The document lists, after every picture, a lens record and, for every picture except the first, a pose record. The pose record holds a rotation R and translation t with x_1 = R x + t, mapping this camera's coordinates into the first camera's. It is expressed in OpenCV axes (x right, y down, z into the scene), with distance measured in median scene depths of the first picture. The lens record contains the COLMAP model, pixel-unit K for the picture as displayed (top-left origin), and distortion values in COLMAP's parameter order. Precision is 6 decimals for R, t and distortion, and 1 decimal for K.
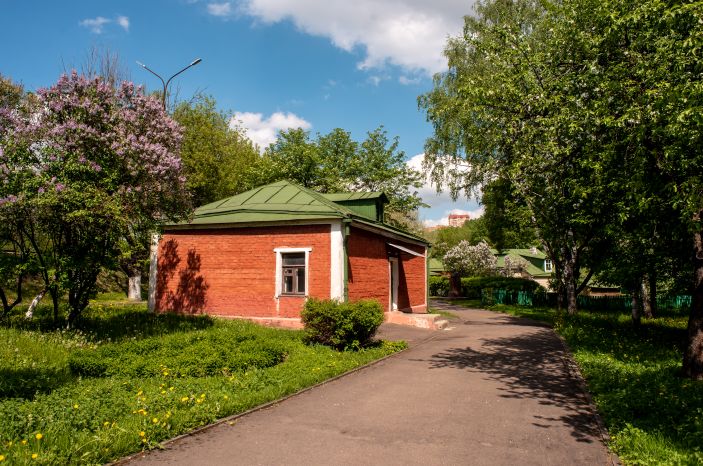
lens RADIAL K [[483.9, 0, 351.5], [0, 483.9, 233.0], [0, 0, 1]] dist [-0.072860, 0.075156]
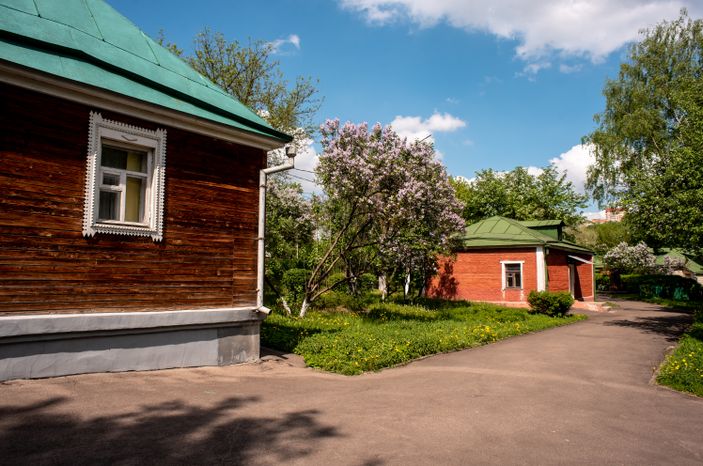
lens RADIAL K [[483.9, 0, 351.5], [0, 483.9, 233.0], [0, 0, 1]] dist [-0.072860, 0.075156]
pose [[0.957911, -0.020858, -0.286305, -0.142731], [0.024864, 0.999637, 0.010365, -0.080657], [0.285985, -0.017048, 0.958082, -0.636714]]
